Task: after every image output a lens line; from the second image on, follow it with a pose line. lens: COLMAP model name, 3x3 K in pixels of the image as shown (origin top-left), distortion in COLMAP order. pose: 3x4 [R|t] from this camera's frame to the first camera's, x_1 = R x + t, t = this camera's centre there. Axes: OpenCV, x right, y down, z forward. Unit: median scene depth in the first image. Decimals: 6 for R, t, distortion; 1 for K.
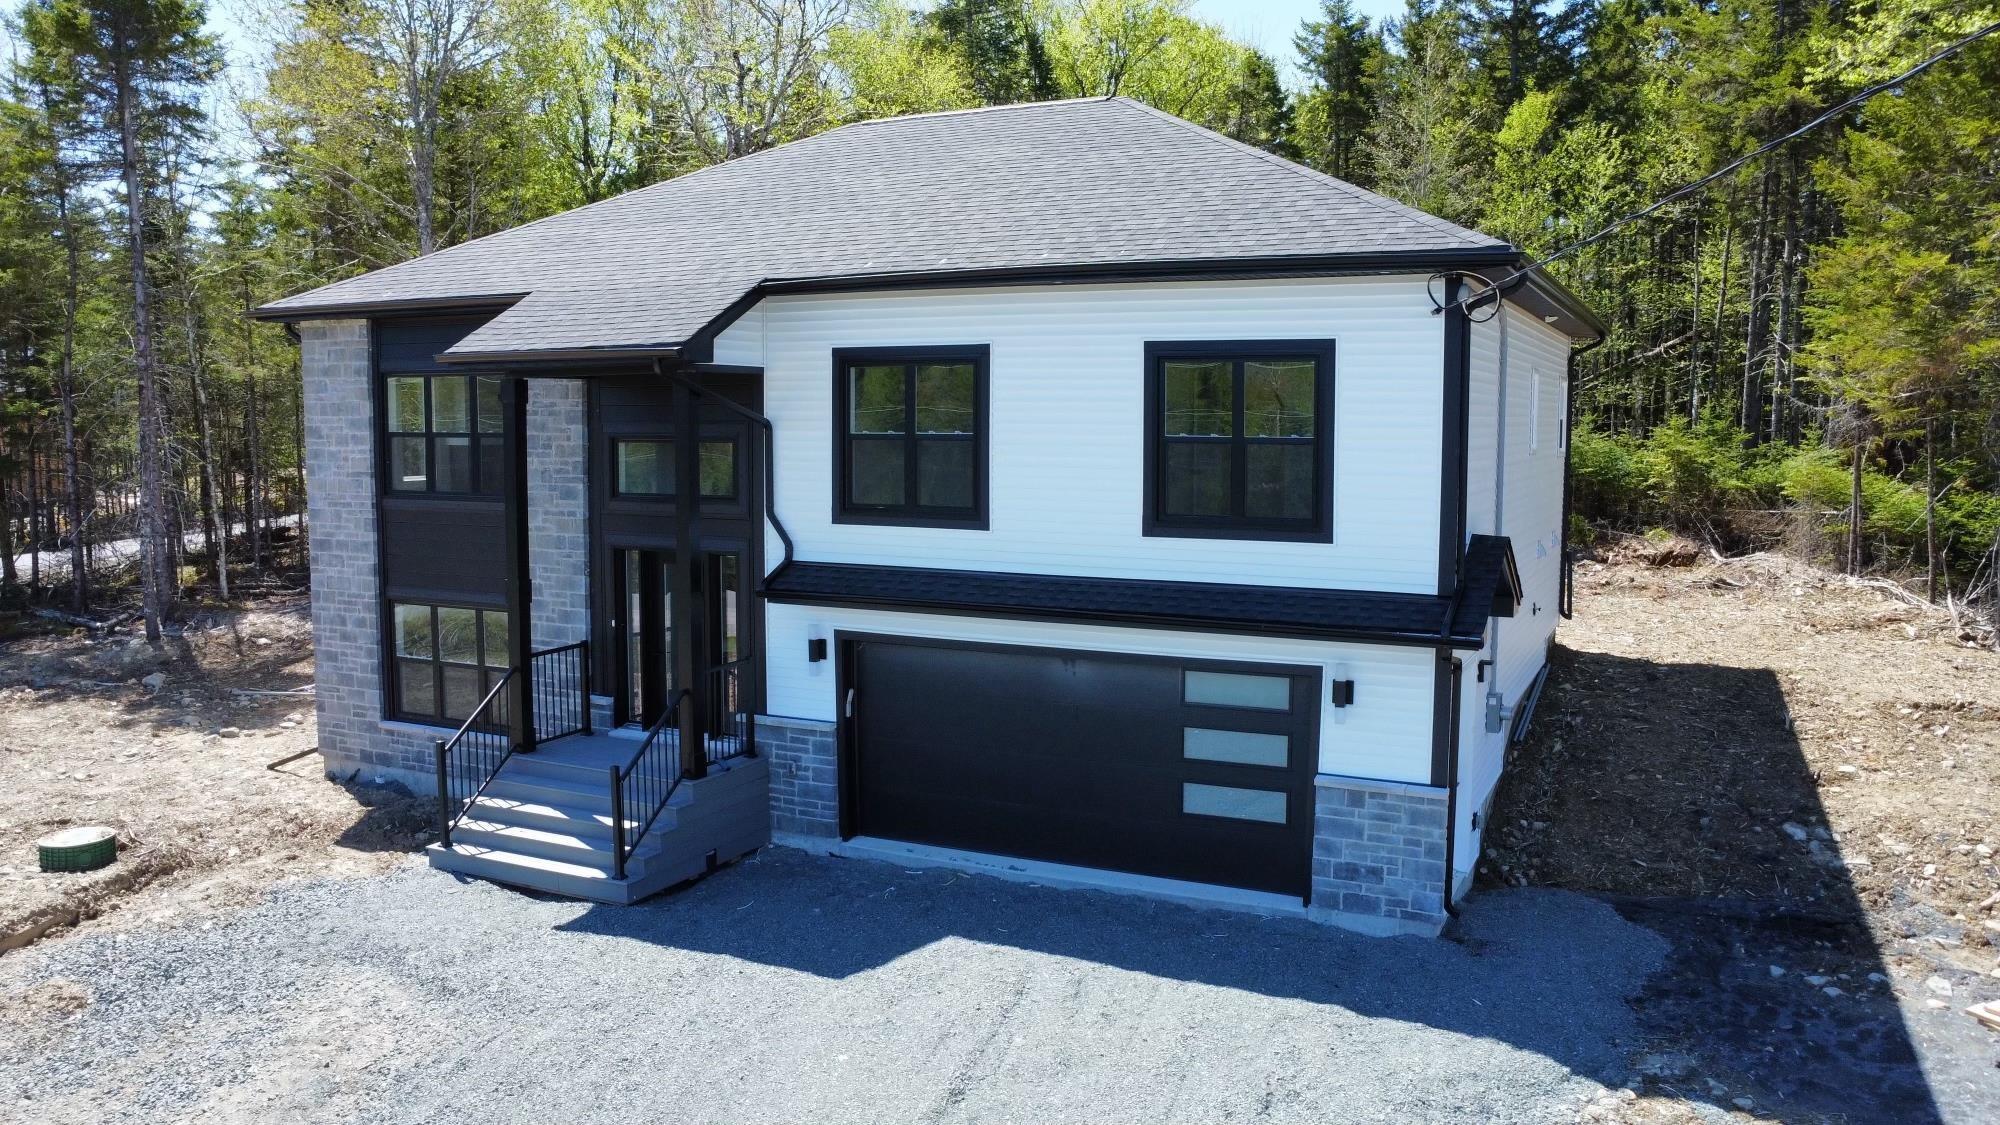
lens RADIAL K [[1484.4, 0, 1000.0], [0, 1484.4, 562.5], [0, 0, 1]] dist [-0.149339, 0.265875]
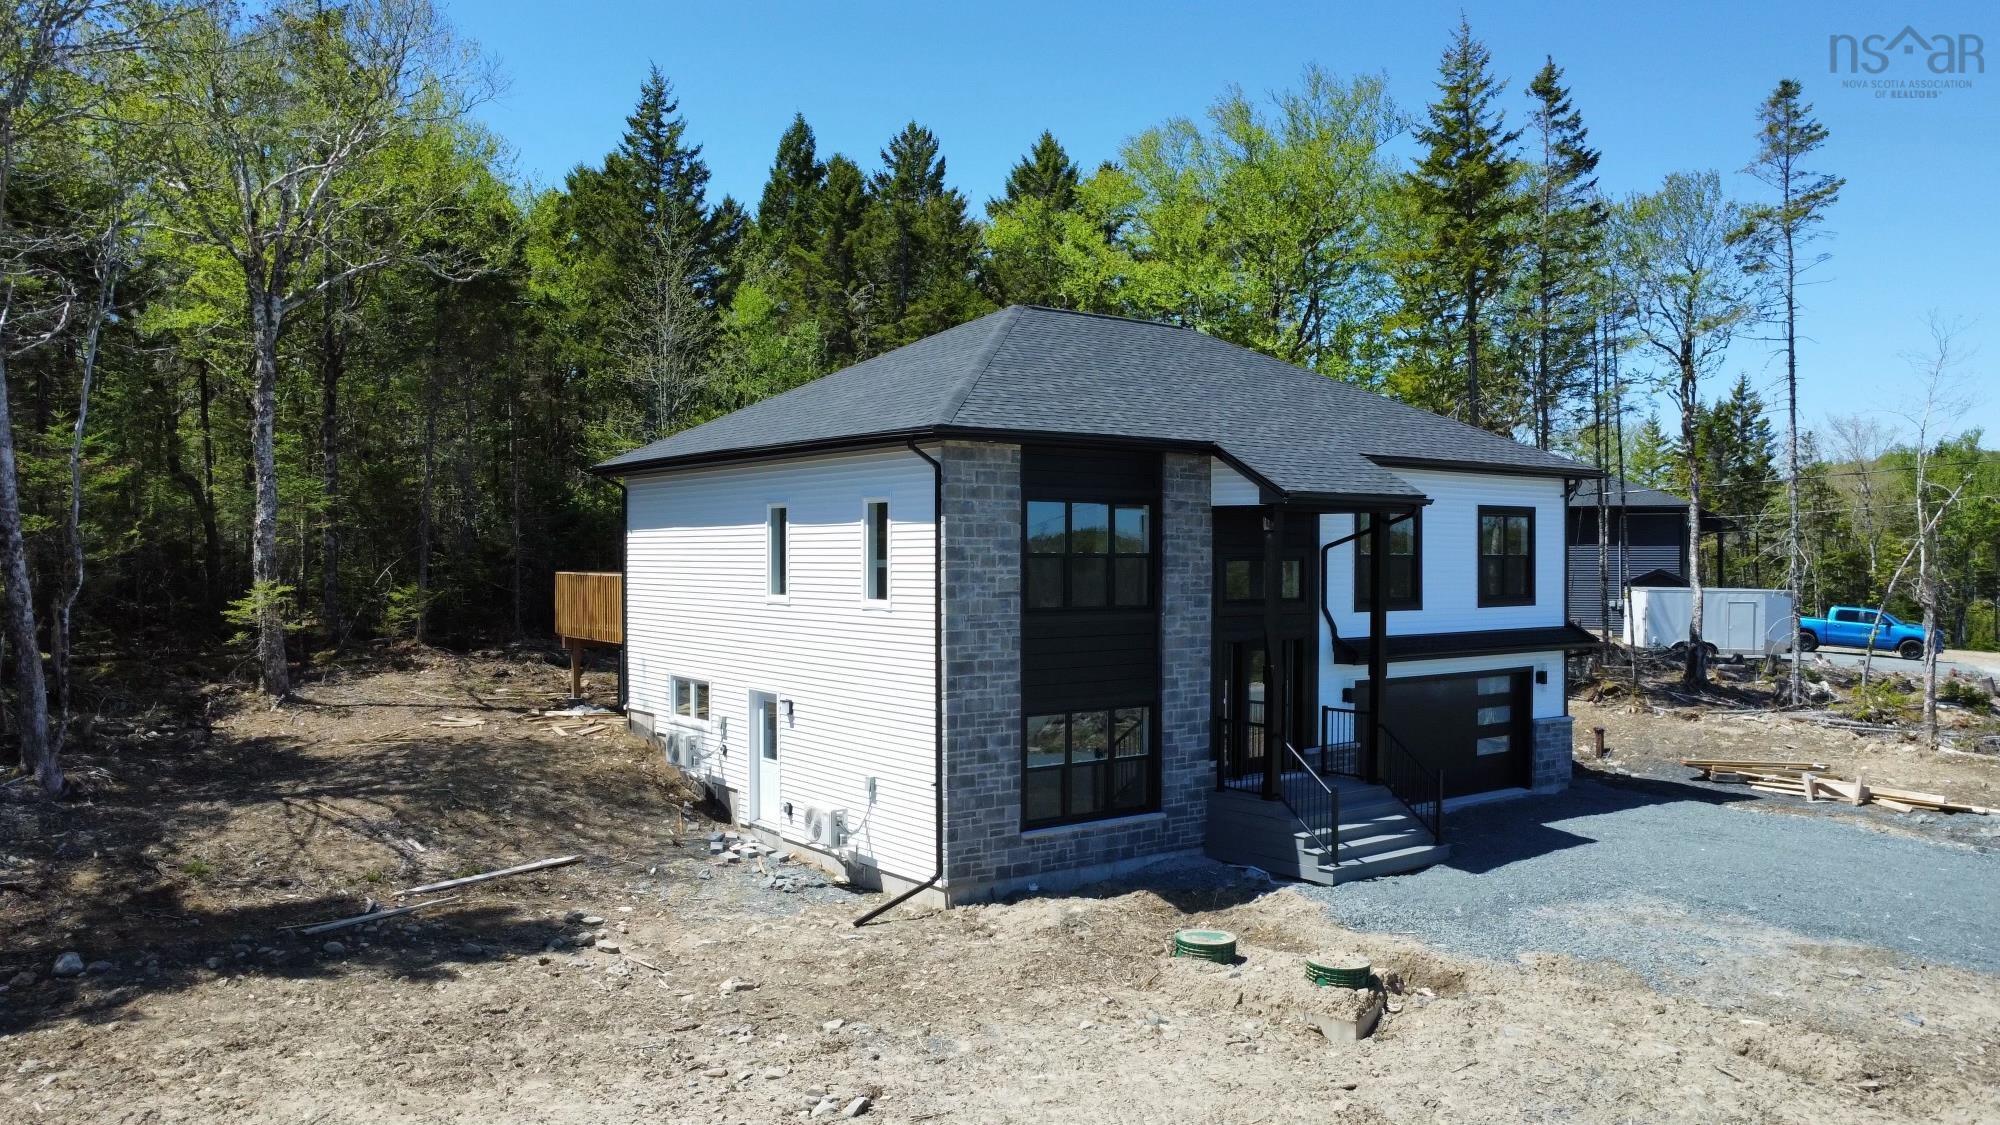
lens RADIAL K [[1479.2, 0, 1000.0], [0, 1479.2, 562.5], [0, 0, 1]] dist [-0.164188, 0.240832]
pose [[0.448174, -0.007736, 0.893913, -1.502979], [0.084500, 0.995852, -0.033746, -0.052641], [-0.889944, 0.090660, 0.446969, 0.588202]]
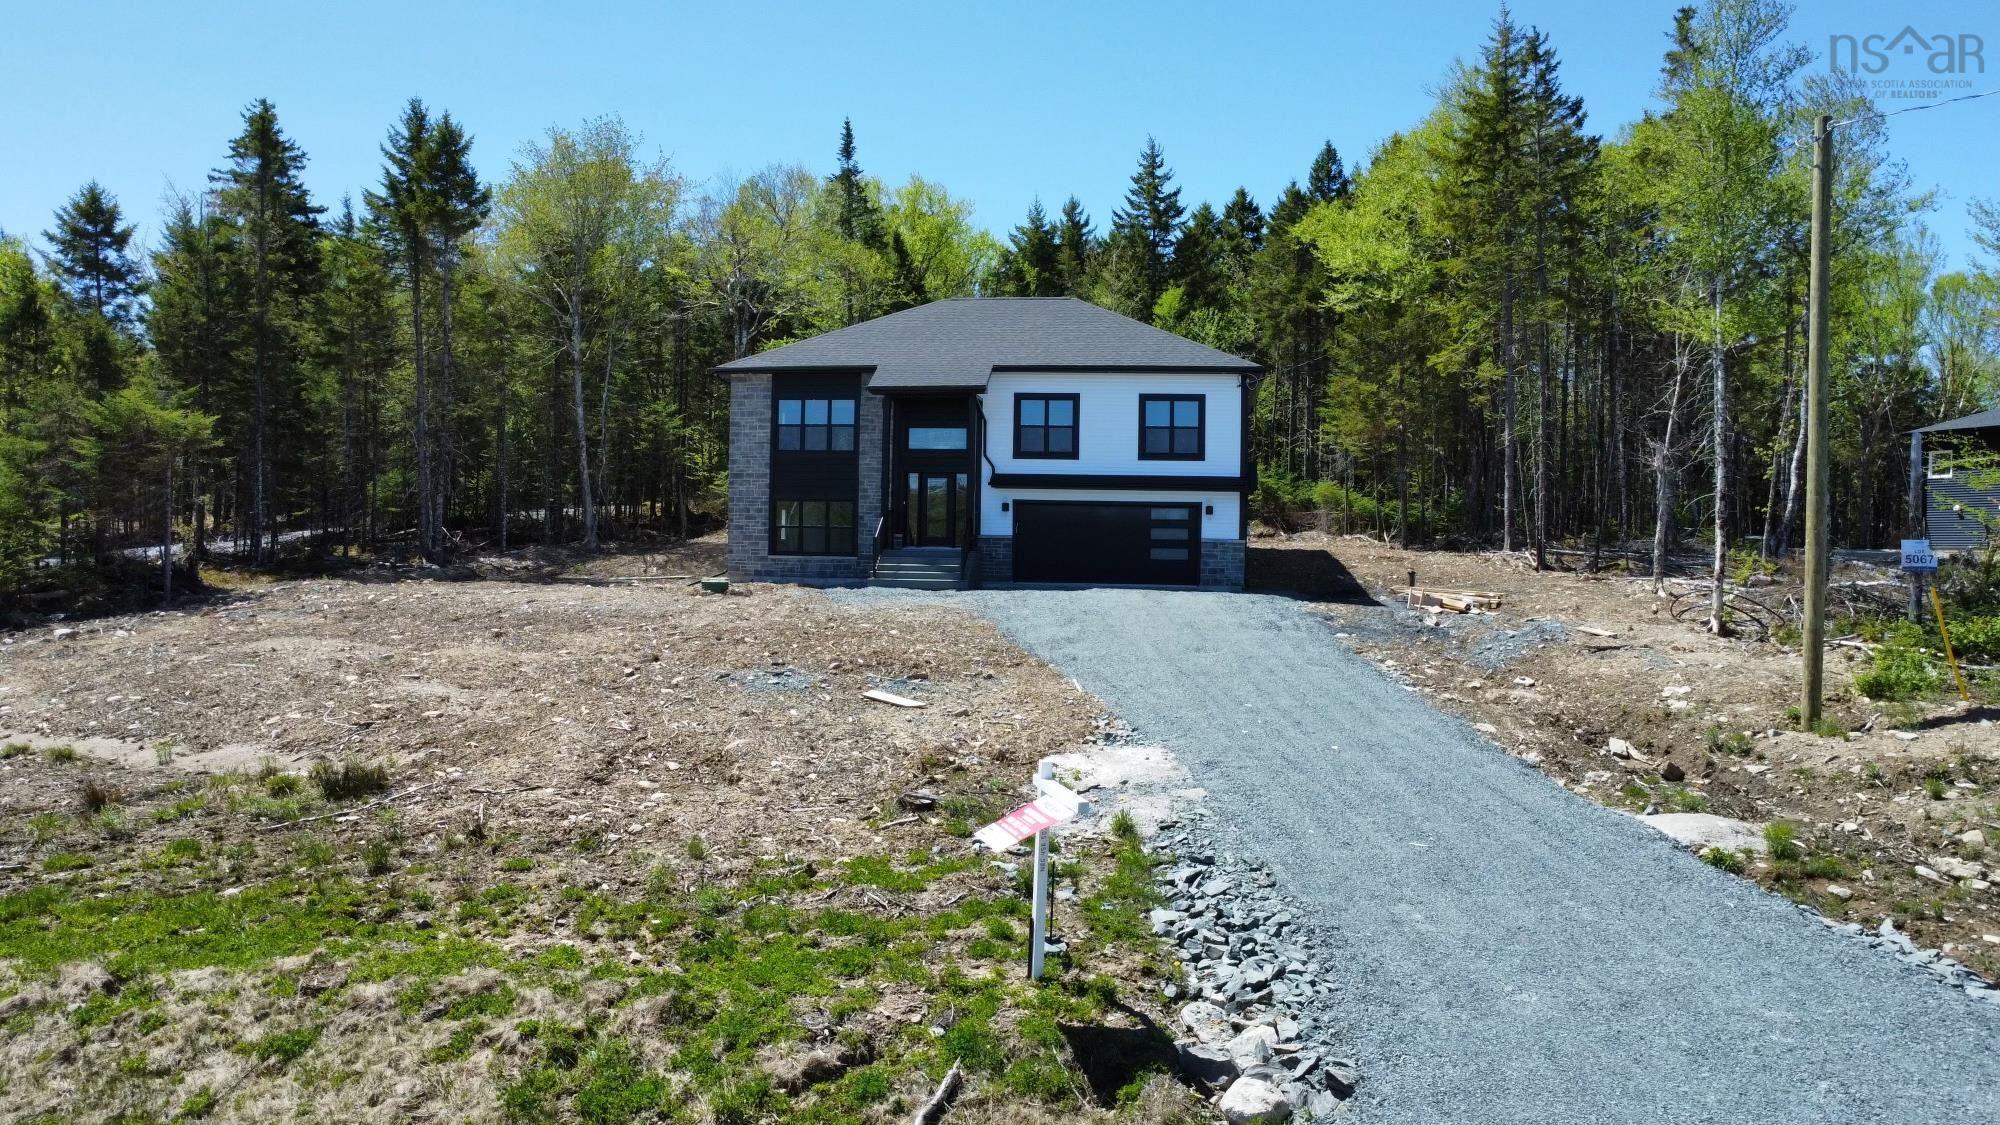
lens RADIAL K [[1484.4, 0, 1000.0], [0, 1484.4, 562.5], [0, 0, 1]] dist [-0.149339, 0.265875]
pose [[0.949802, 0.010821, 0.312666, -0.874582], [0.015370, 0.996581, -0.081181, 0.339297], [-0.312475, 0.081911, 0.946388, -1.345930]]
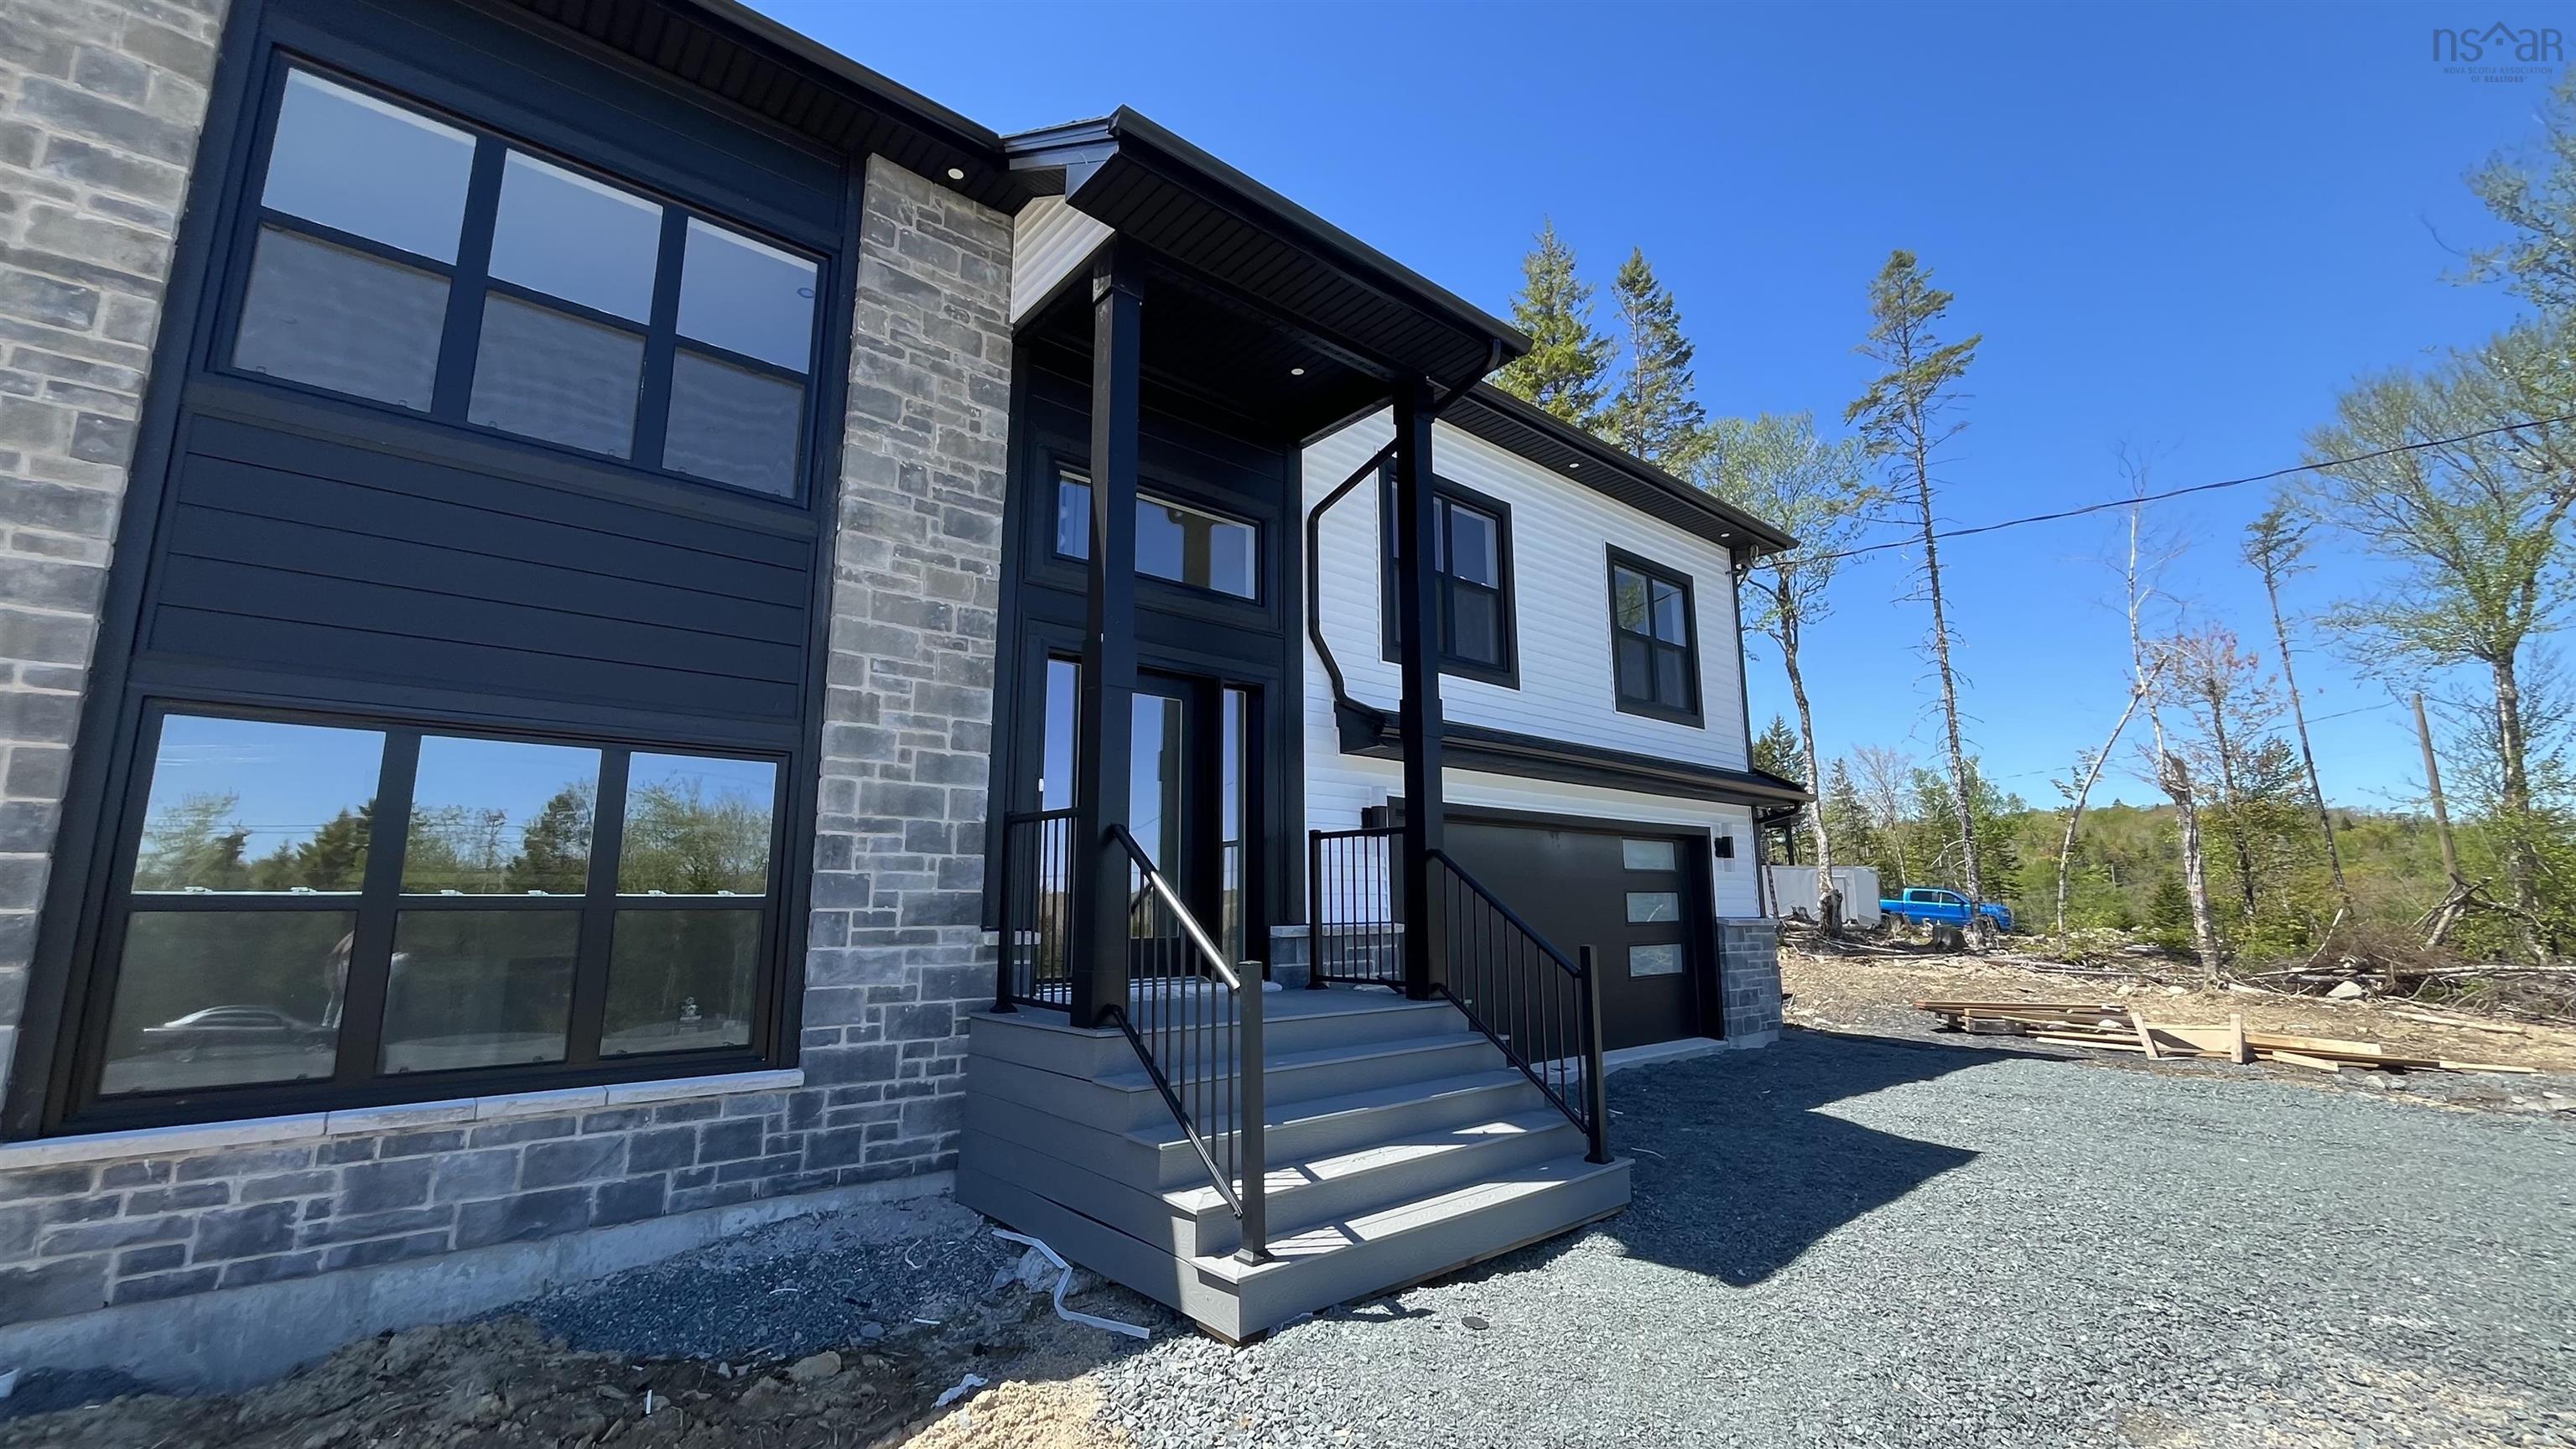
lens RADIAL K [[1038.5, 0, 1284.1], [0, 1038.5, 719.9], [0, 0, 1]] dist [-0.003376, -0.000123]
pose [[0.394190, 0.159242, 0.905128, -0.568562], [0.093390, 0.972835, -0.211826, 0.105404], [-0.914272, 0.168030, 0.368610, 0.780955]]
